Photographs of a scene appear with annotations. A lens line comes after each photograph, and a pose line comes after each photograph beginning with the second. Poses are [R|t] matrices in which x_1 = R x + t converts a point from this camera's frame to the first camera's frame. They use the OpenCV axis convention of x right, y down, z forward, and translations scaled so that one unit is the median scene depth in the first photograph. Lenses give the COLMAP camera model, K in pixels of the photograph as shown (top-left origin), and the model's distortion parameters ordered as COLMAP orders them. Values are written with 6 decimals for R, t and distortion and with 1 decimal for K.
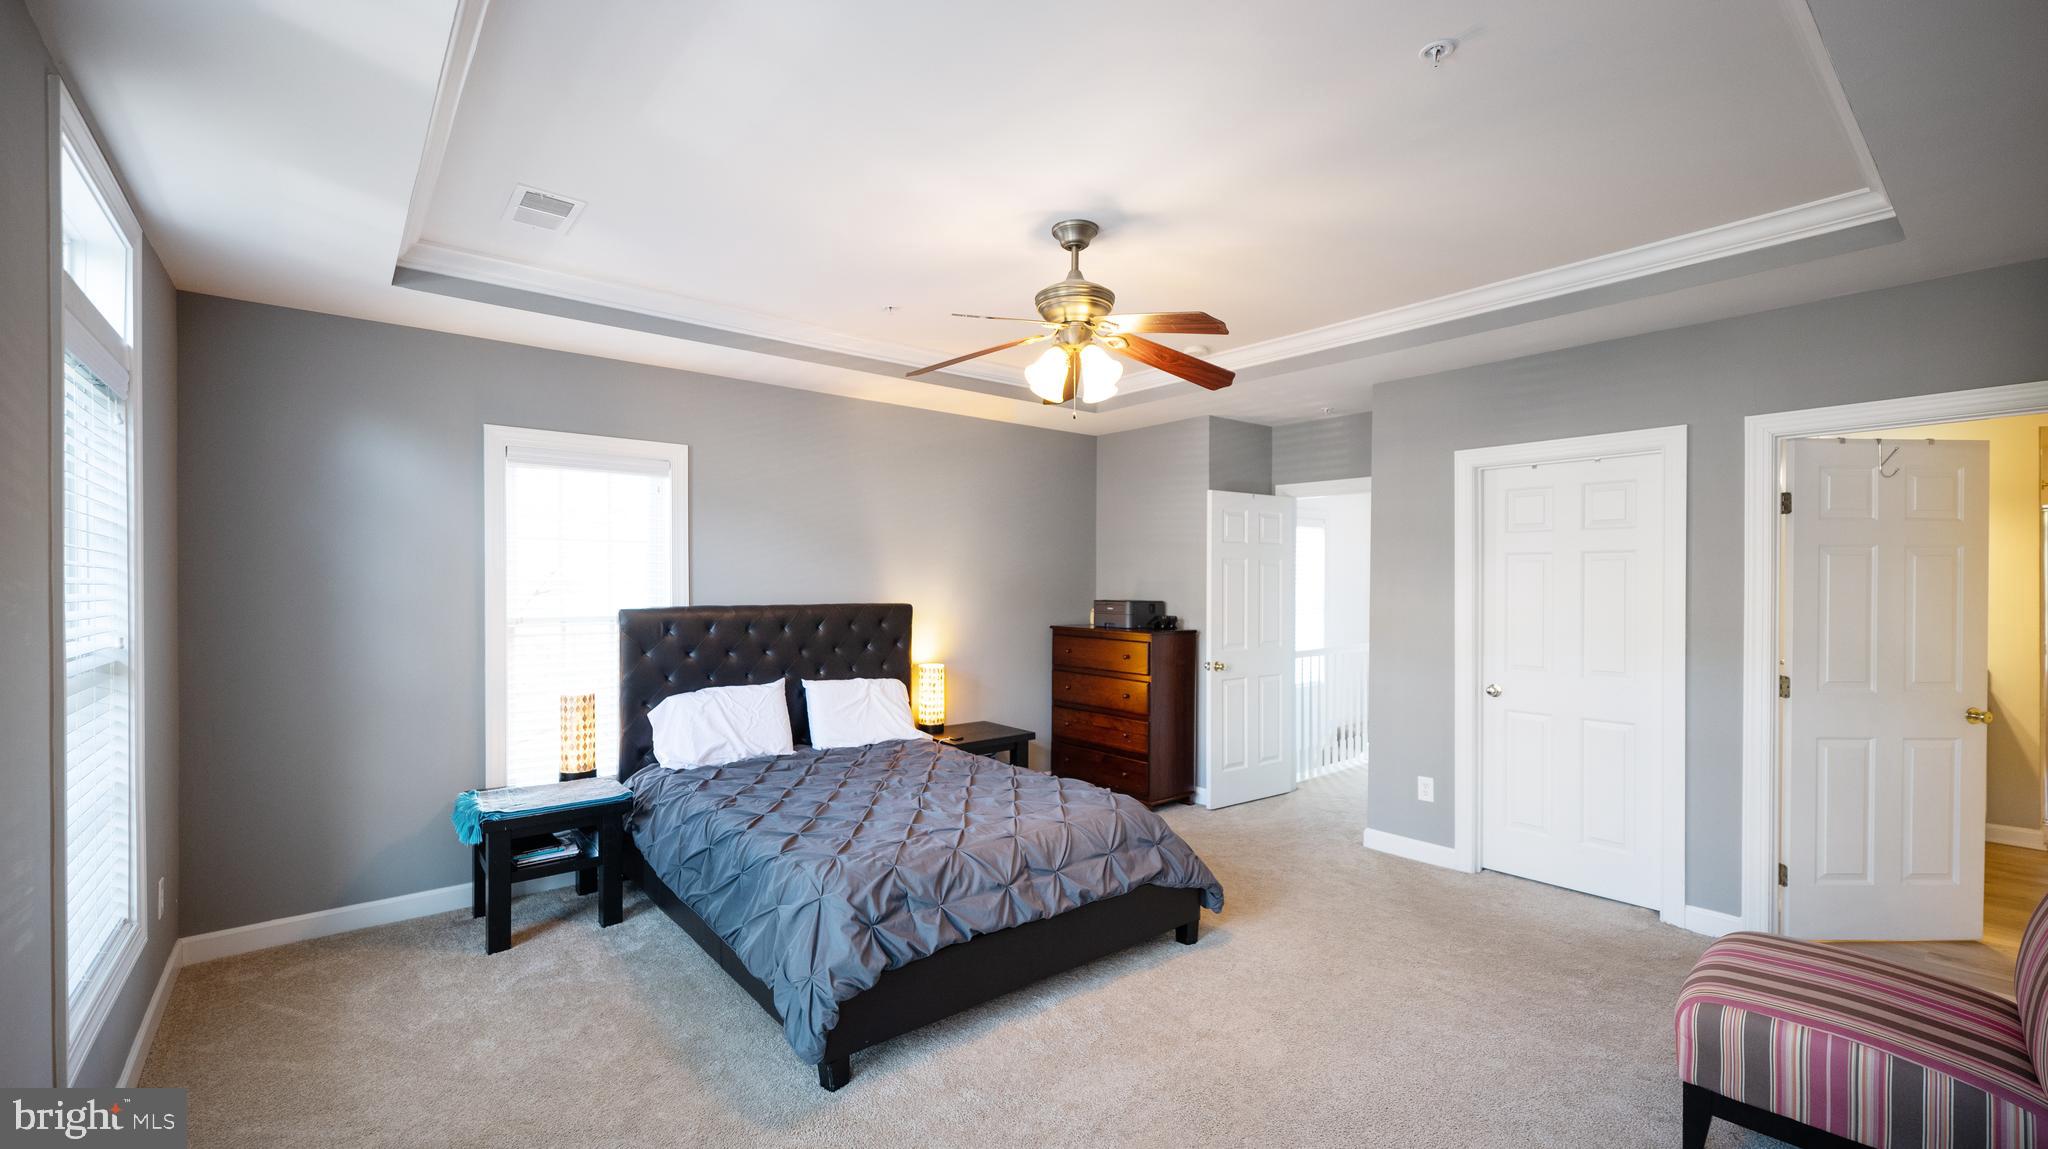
lens RADIAL K [[829.0, 0, 1019.9], [0, 829.0, 583.8], [0, 0, 1]] dist [0.003280, -0.000086]
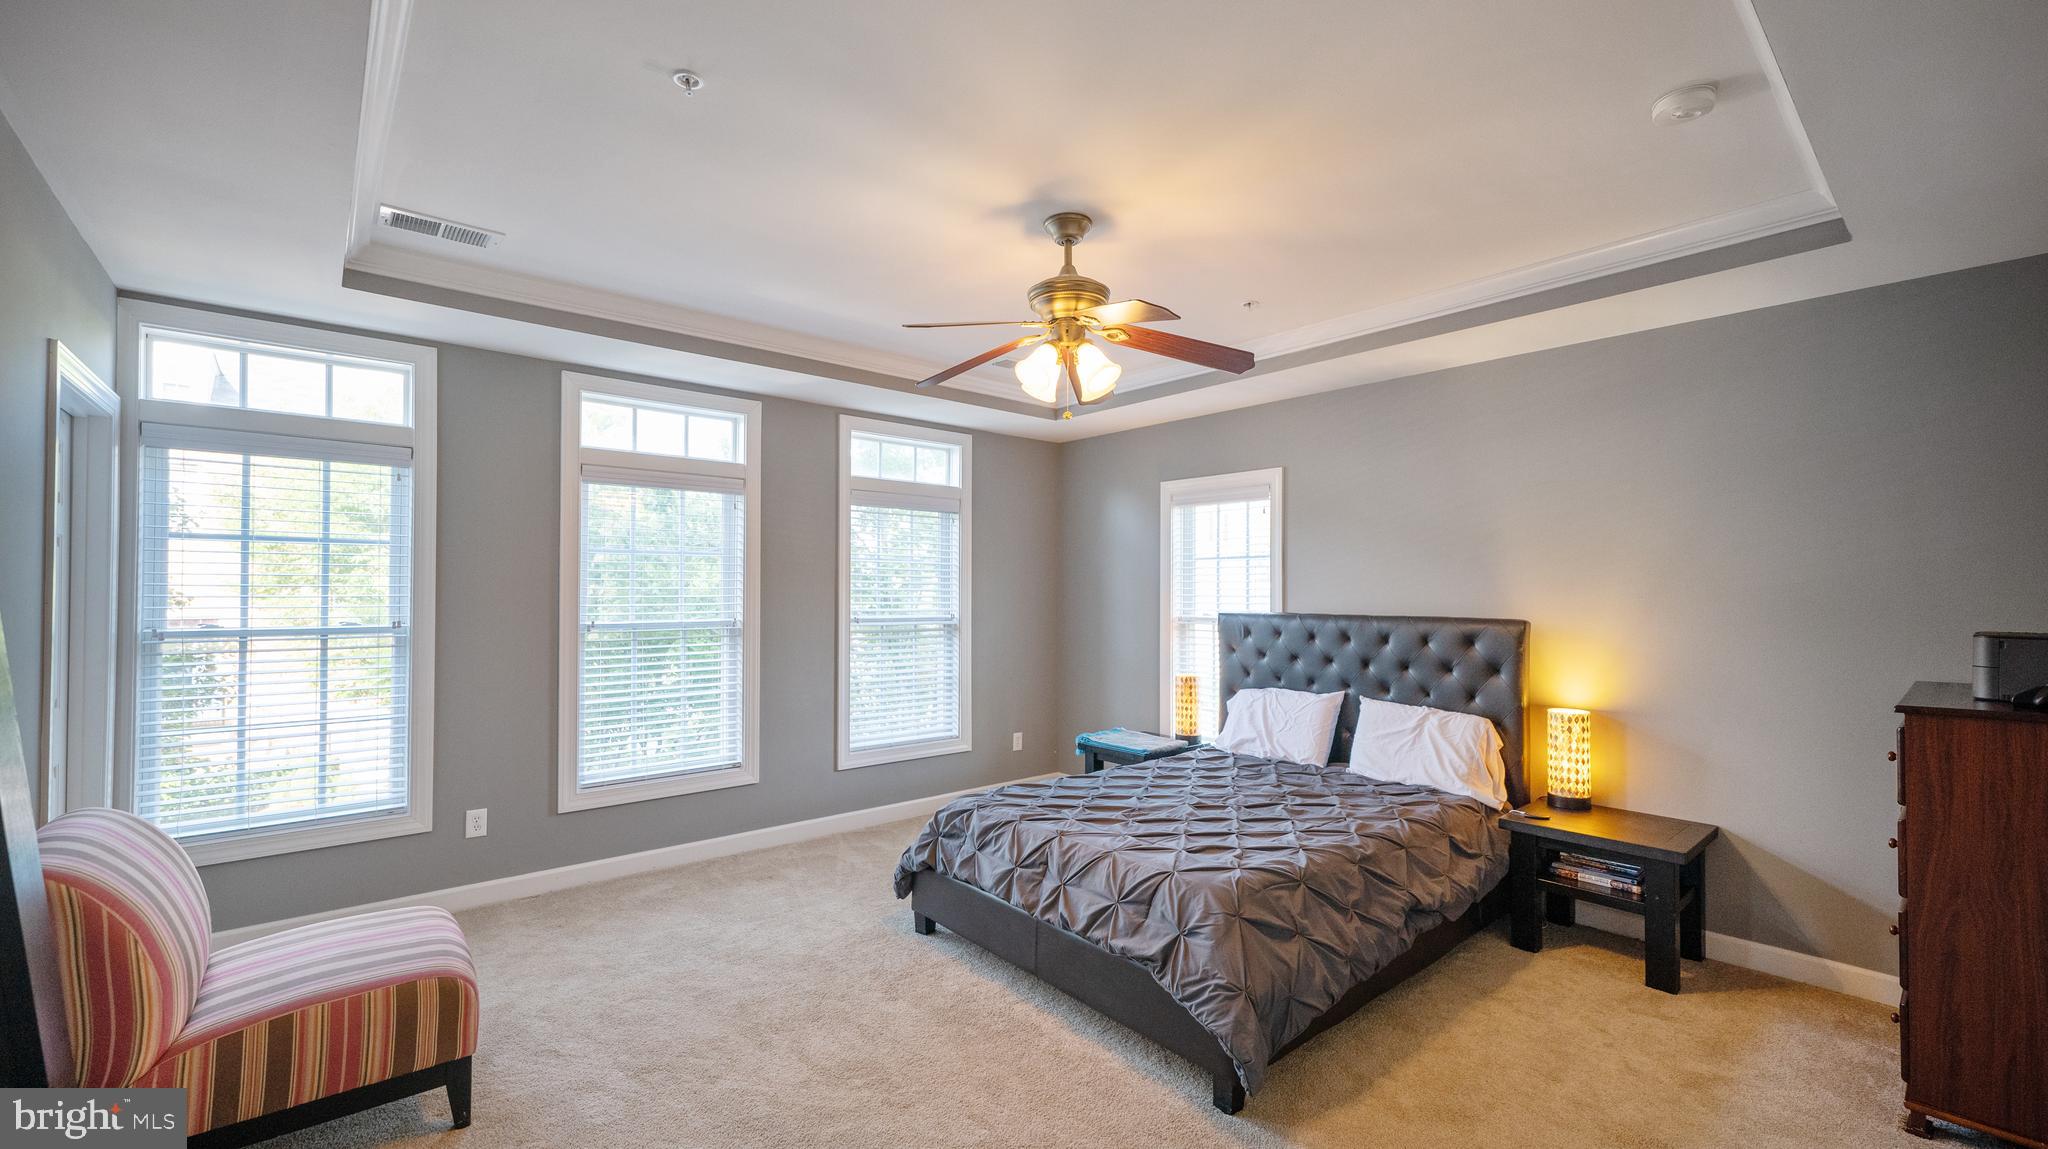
lens RADIAL K [[829.0, 0, 1022.0], [0, 829.0, 577.1], [0, 0, 1]] dist [0.003280, -0.000086]
pose [[0.016312, -0.019118, -0.999684, 0.711652], [-0.005327, 0.999801, -0.019207, 0.002661], [0.999853, 0.005638, 0.016207, 0.648345]]
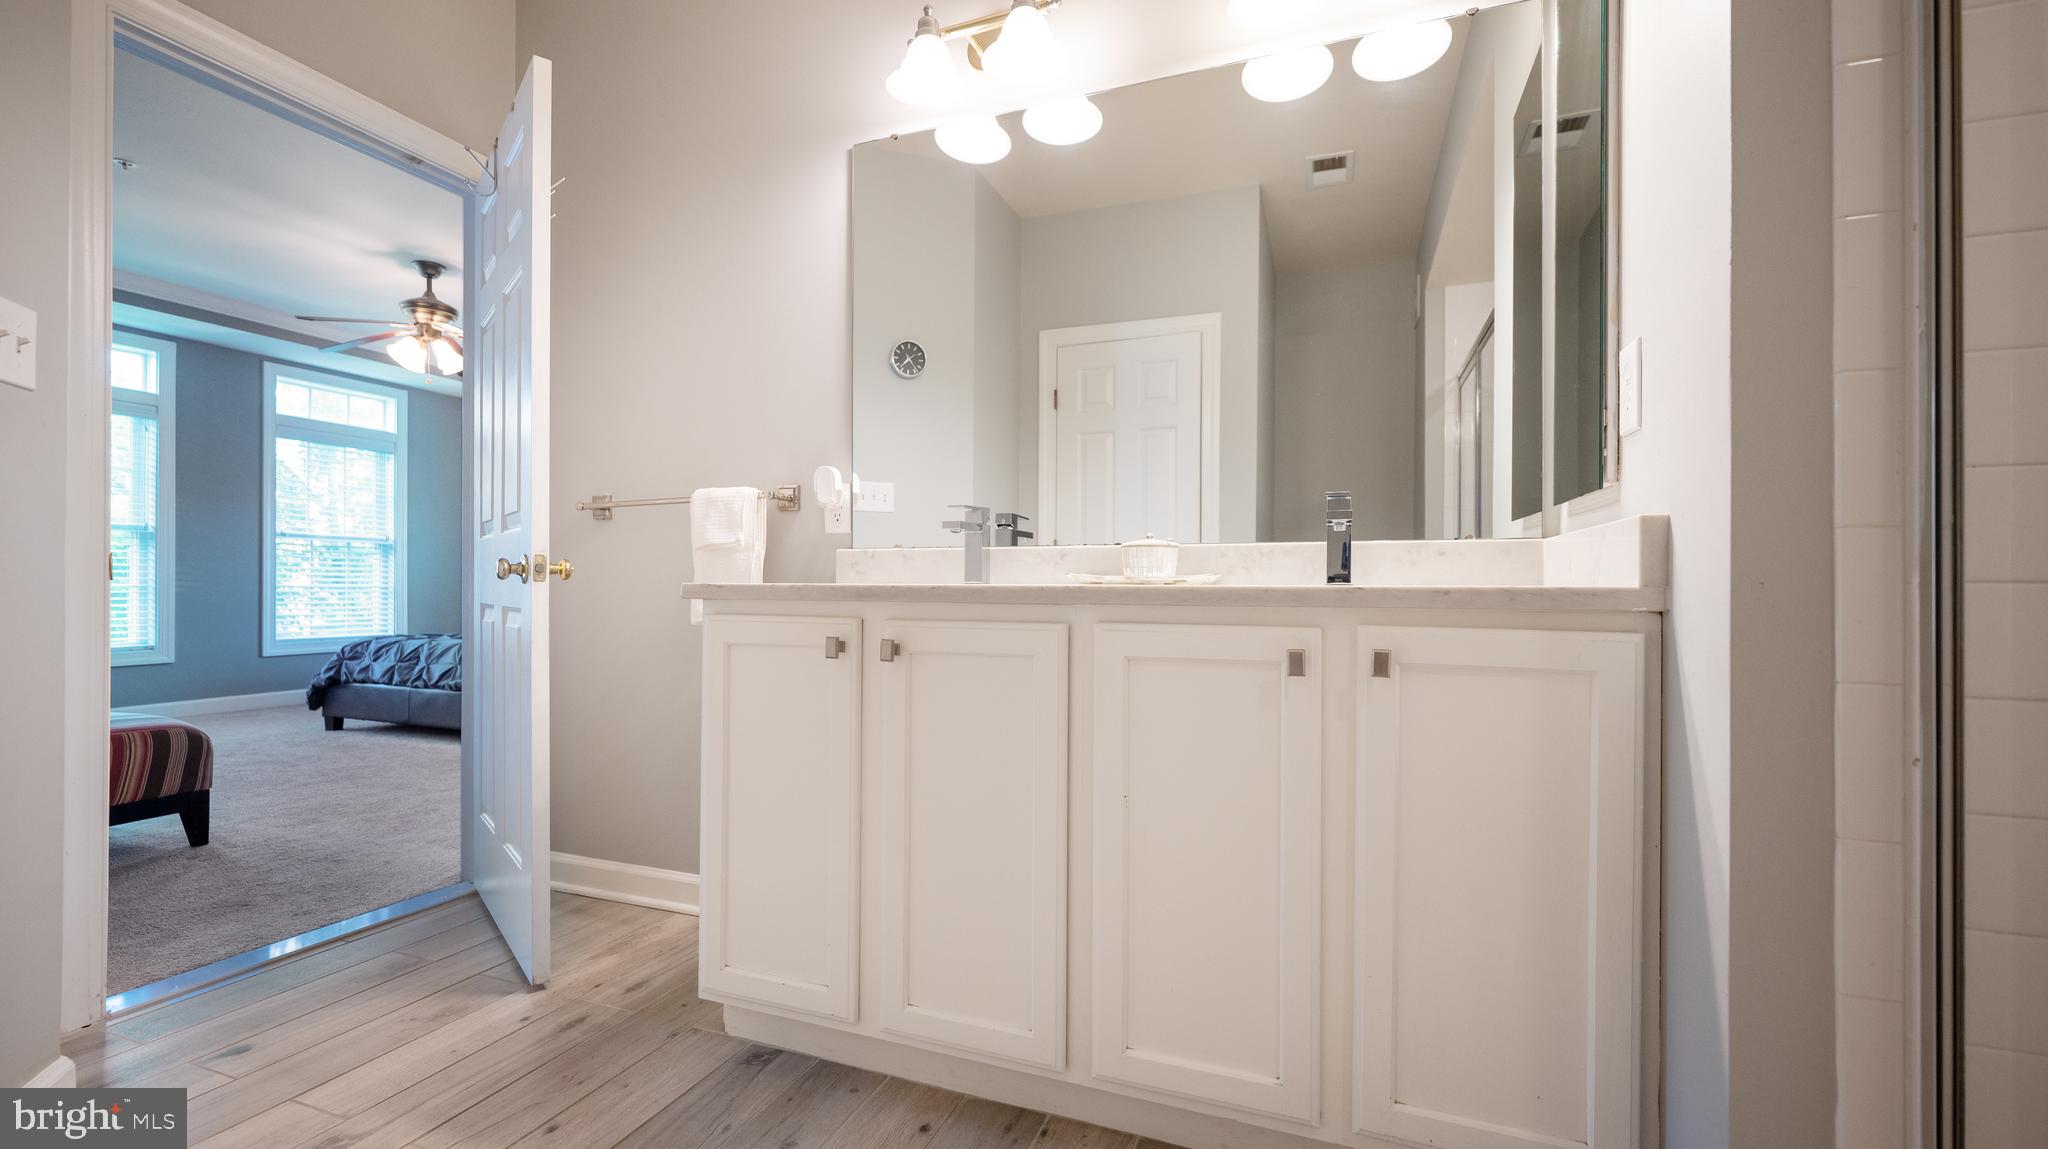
lens RADIAL K [[833.7, 0, 1023.3], [0, 833.7, 582.4], [0, 0, 1]] dist [-0.000300, -0.000302]
pose [[0.489623, -0.003872, -0.871926, 1.414096], [-0.003873, 0.999971, -0.006615, 0.133402], [0.871926, 0.006616, 0.489594, 0.845272]]
